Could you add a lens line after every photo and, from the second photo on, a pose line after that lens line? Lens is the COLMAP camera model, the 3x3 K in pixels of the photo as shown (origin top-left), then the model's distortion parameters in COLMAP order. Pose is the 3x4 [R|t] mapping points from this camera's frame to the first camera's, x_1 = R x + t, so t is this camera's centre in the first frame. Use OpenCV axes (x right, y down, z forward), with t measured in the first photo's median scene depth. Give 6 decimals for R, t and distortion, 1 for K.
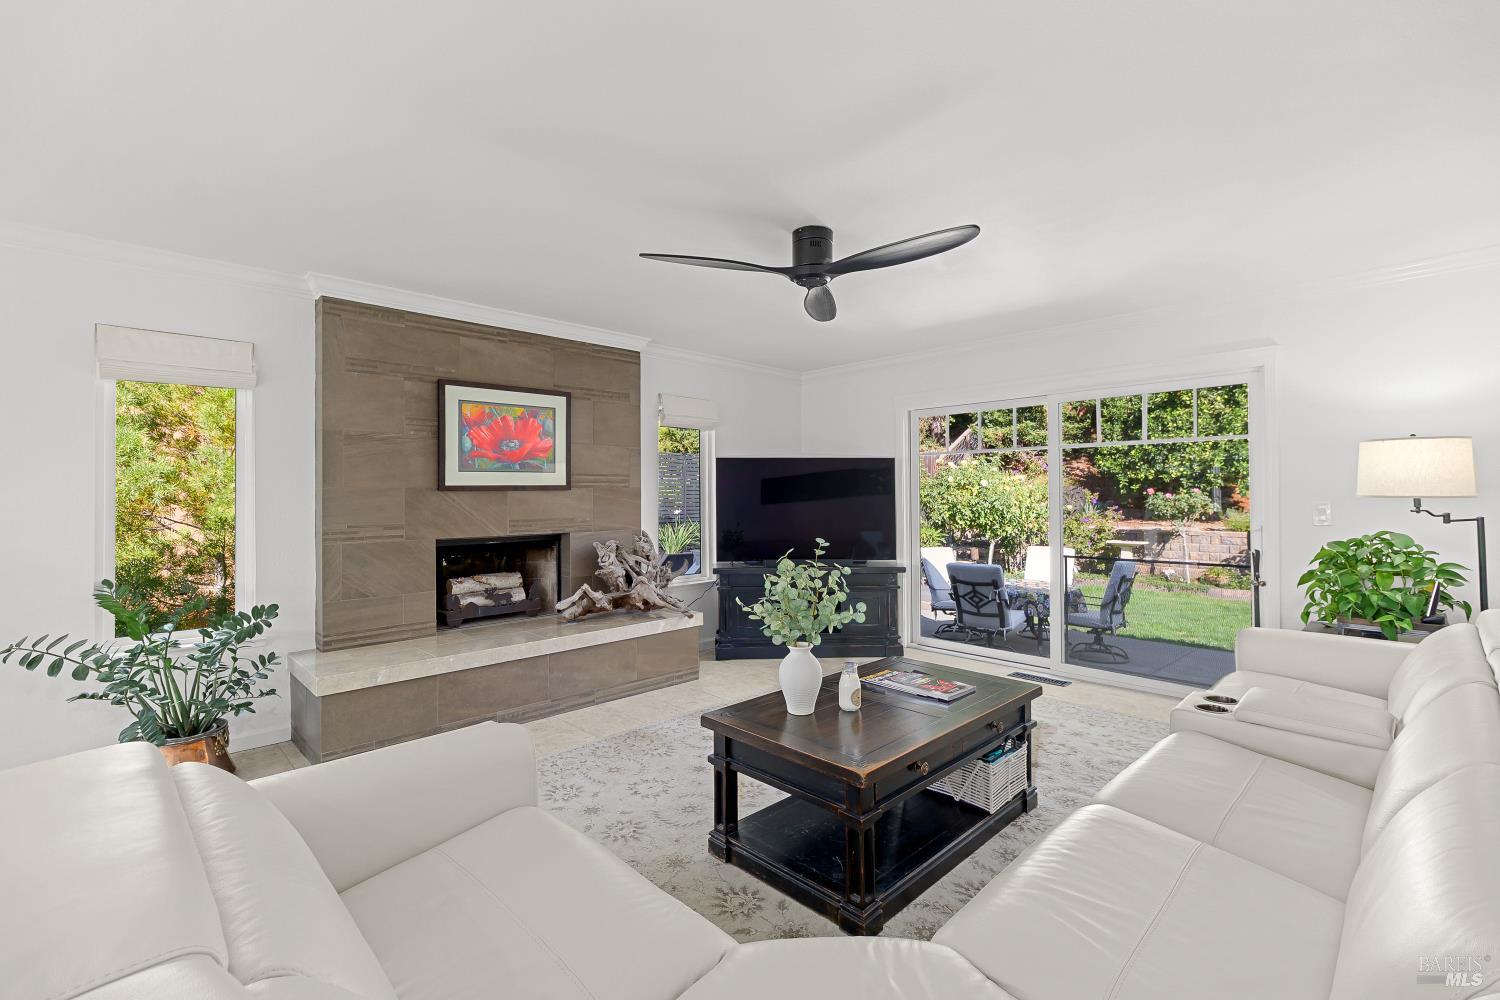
lens RADIAL K [[668.9, 0, 749.6], [0, 668.9, 494.5], [0, 0, 1]] dist [0.000516, -0.000491]
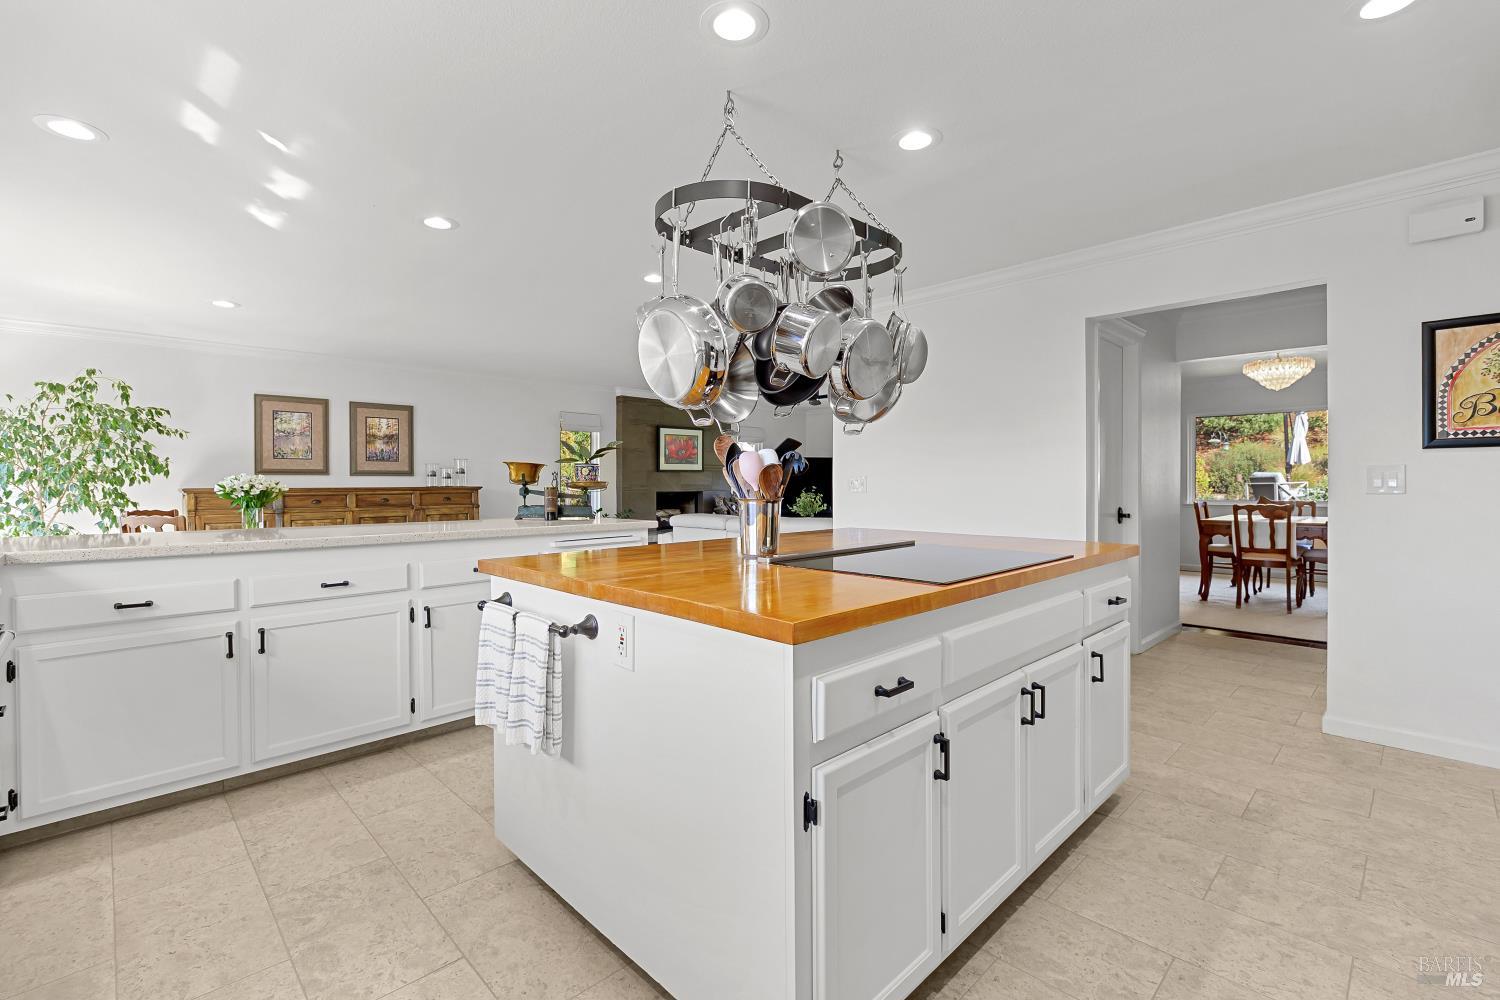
lens RADIAL K [[668.9, 0, 751.8], [0, 668.9, 489.5], [0, 0, 1]] dist [0.000516, -0.000491]
pose [[0.999981, 0.005334, 0.003038, -0.128855], [-0.005362, 0.999941, 0.009436, 0.034042], [-0.002988, -0.009453, 0.999951, -1.410874]]
